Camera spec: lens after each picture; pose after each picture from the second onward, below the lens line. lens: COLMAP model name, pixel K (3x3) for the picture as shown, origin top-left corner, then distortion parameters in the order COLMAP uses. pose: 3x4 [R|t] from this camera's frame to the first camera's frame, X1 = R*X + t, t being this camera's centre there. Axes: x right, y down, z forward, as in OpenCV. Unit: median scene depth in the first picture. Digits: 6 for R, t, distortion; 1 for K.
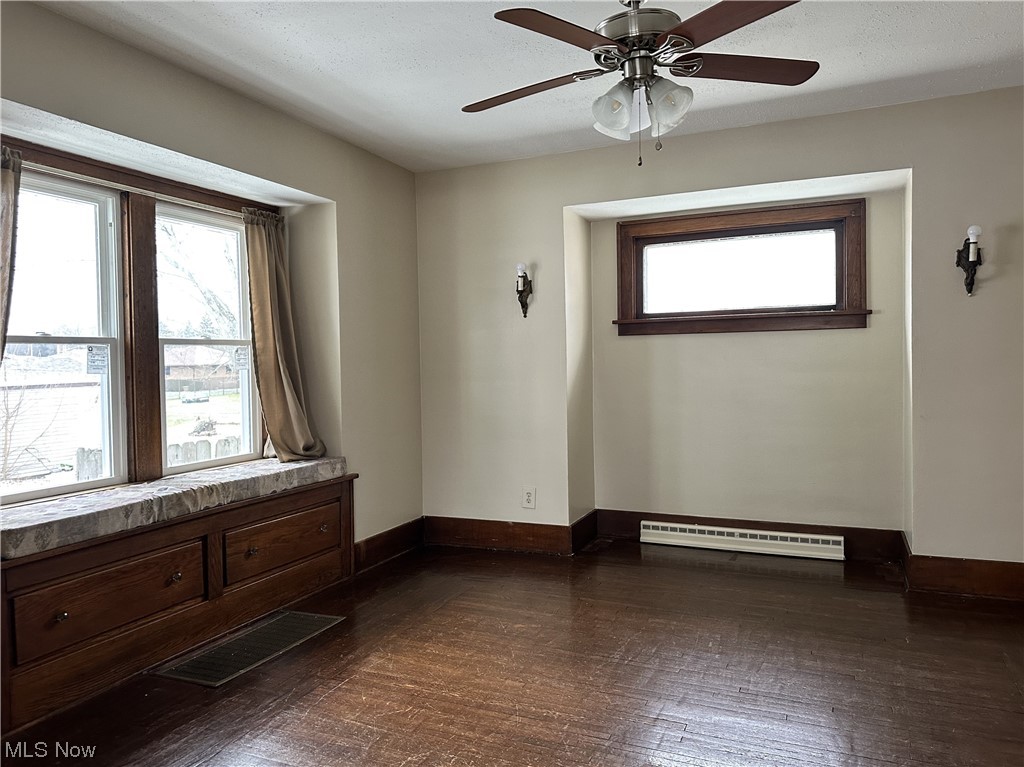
lens RADIAL K [[705.1, 0, 512.7], [0, 705.1, 388.9], [0, 0, 1]] dist [0.071162, -0.150646]
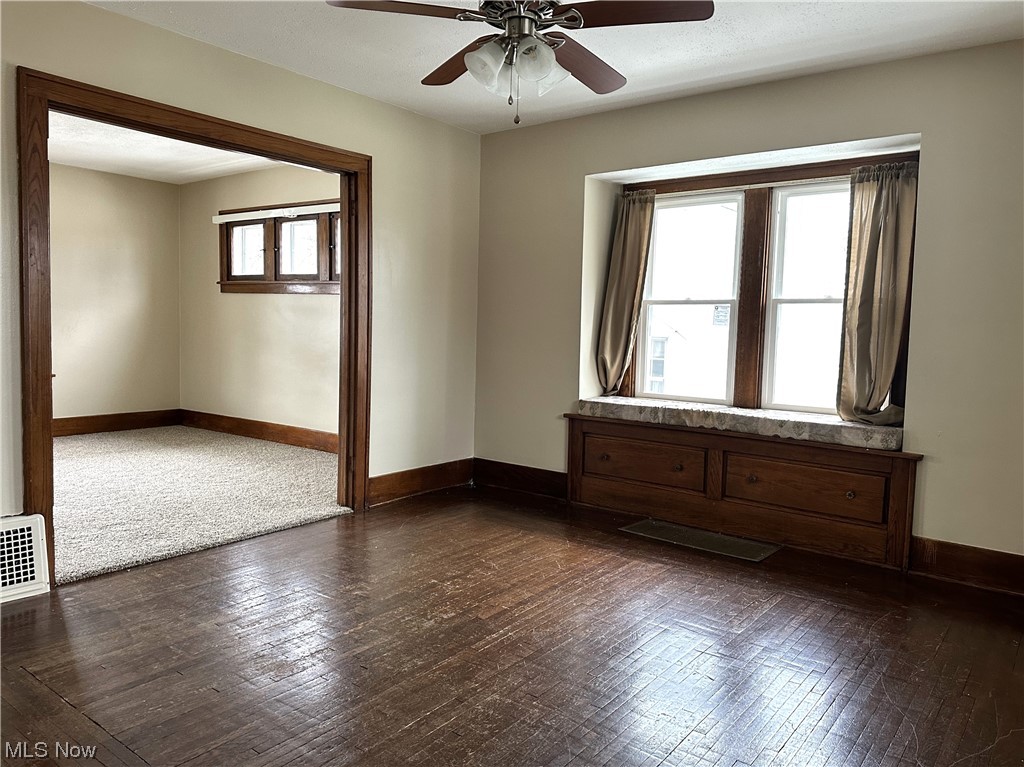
lens RADIAL K [[705.1, 0, 512.7], [0, 705.1, 388.9], [0, 0, 1]] dist [0.071162, -0.150646]
pose [[-0.227911, 0.105514, -0.967948, 0.892297], [-0.056660, 0.990989, 0.121367, -0.043038], [0.972032, 0.082505, -0.219879, 0.900910]]
